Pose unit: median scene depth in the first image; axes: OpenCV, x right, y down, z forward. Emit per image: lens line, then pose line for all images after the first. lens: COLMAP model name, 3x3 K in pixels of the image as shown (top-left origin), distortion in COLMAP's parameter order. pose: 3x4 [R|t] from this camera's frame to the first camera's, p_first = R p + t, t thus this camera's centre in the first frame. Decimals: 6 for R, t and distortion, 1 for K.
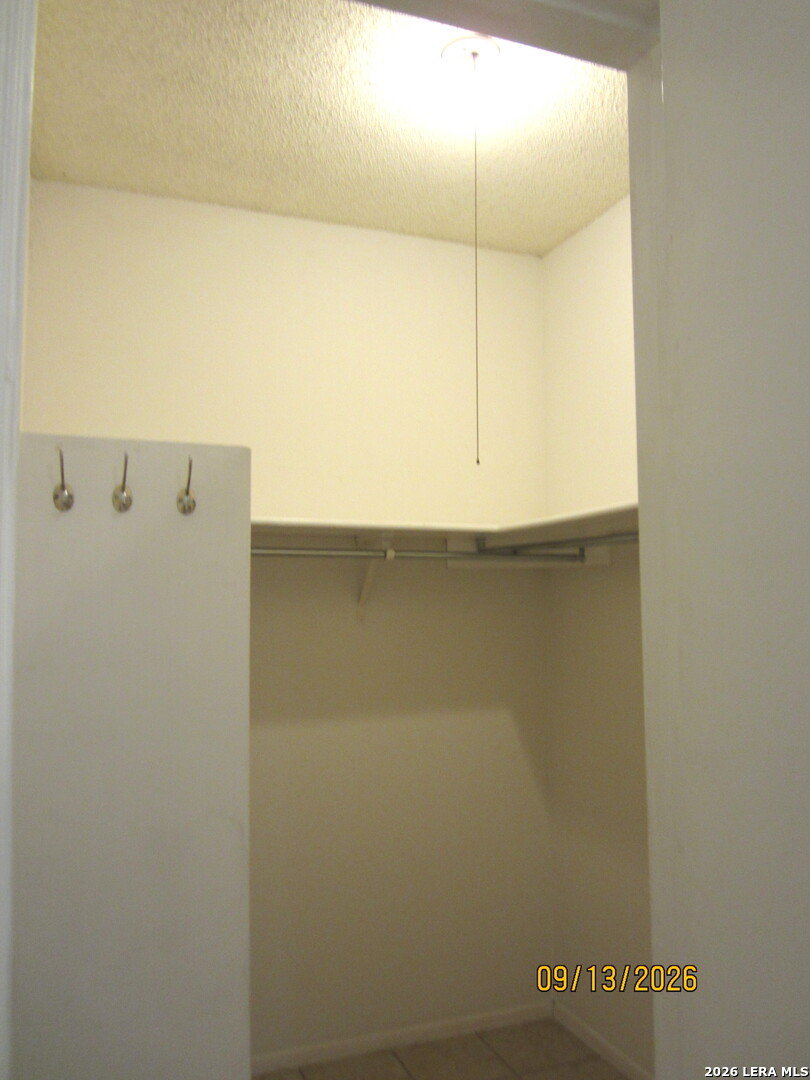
lens RADIAL K [[861.2, 0, 405.0], [0, 861.2, 540.0], [0, 0, 1]] dist [-0.014398, -0.000012]
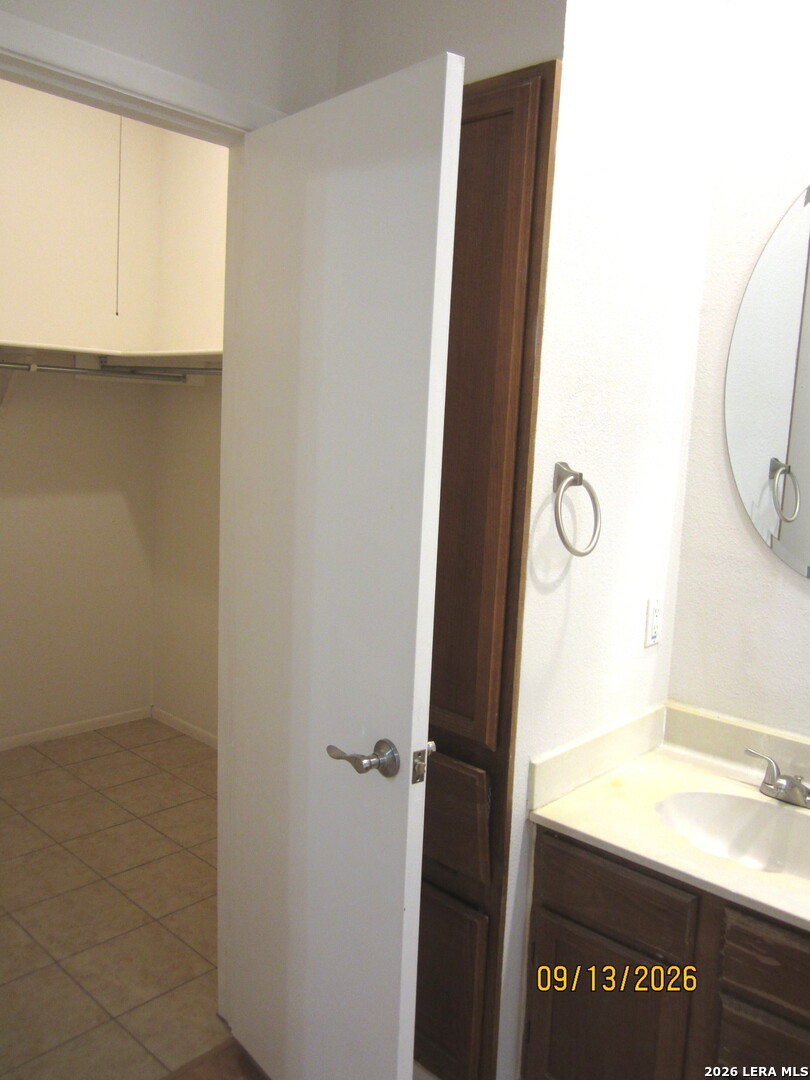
lens RADIAL K [[896.5, 0, 419.0], [0, 896.5, 543.9], [0, 0, 1]] dist [-0.064702, 0.053923]
pose [[0.885513, -0.029435, 0.463681, -0.127849], [-0.070690, 0.977837, 0.197074, -0.027507], [-0.459205, -0.207289, 0.863807, -0.467458]]
